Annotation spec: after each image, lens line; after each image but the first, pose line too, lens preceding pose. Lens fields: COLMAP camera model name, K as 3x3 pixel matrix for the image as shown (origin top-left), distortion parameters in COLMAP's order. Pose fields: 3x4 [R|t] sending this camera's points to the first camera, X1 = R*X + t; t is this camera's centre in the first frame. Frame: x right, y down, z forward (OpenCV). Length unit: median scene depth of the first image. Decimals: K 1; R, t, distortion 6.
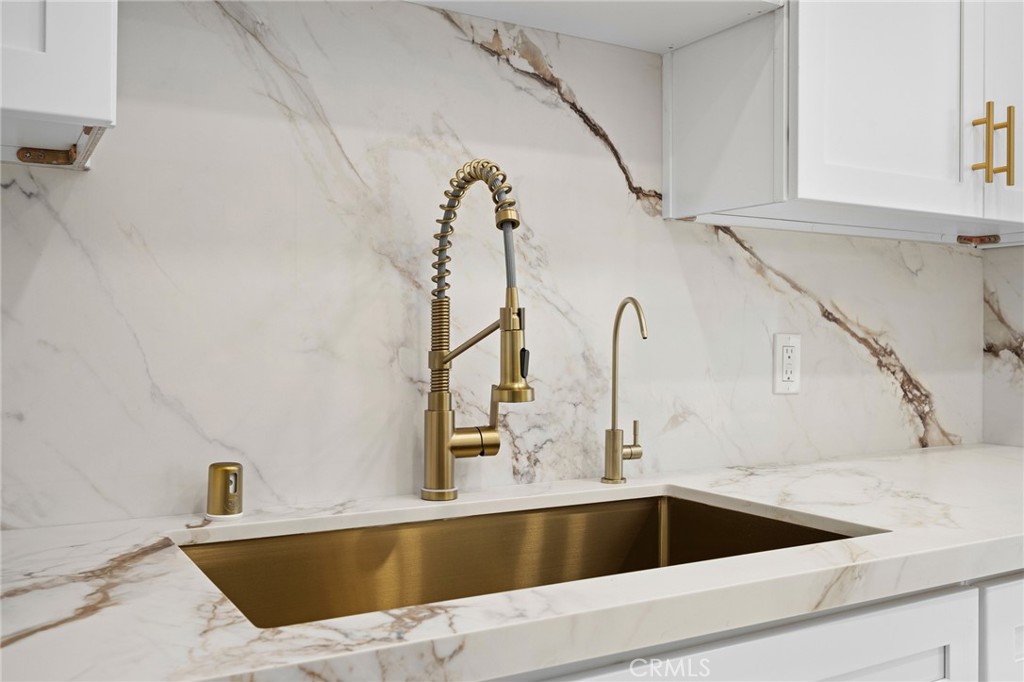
lens RADIAL K [[940.6, 0, 515.8], [0, 940.6, 332.9], [0, 0, 1]] dist [-0.008635, 0.000000]
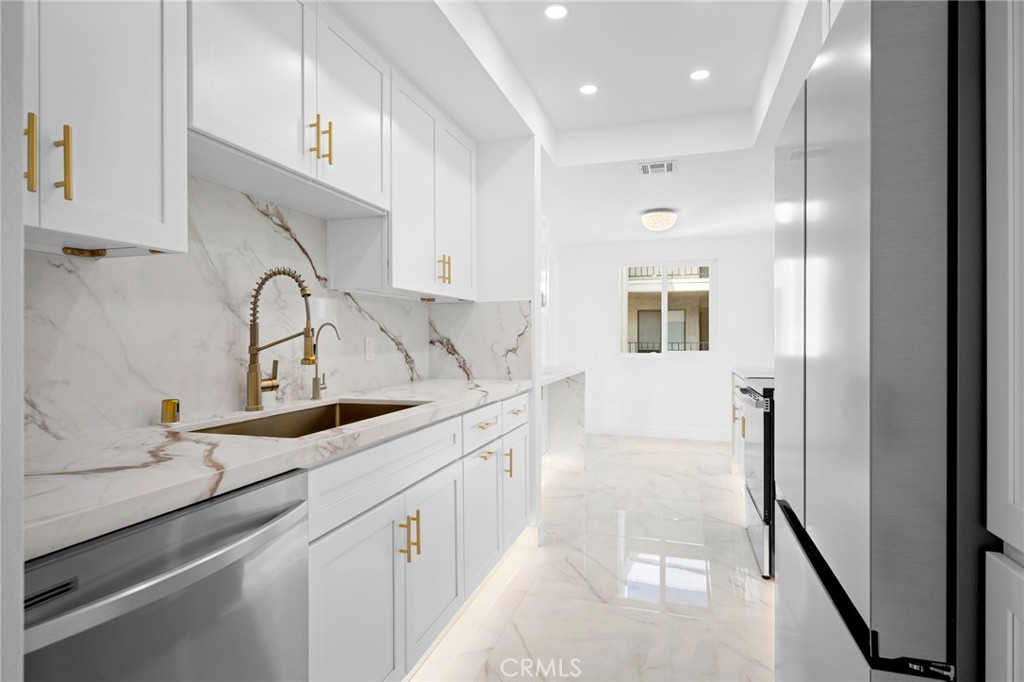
lens RADIAL K [[521.6, 0, 511.2], [0, 521.6, 340.1], [0, 0, 1]] dist [-0.001617, -0.000118]
pose [[0.753261, -0.013183, 0.657589, -0.402518], [0.007596, 0.999907, 0.011344, -0.004483], [-0.657678, -0.003550, 0.753291, -0.336392]]
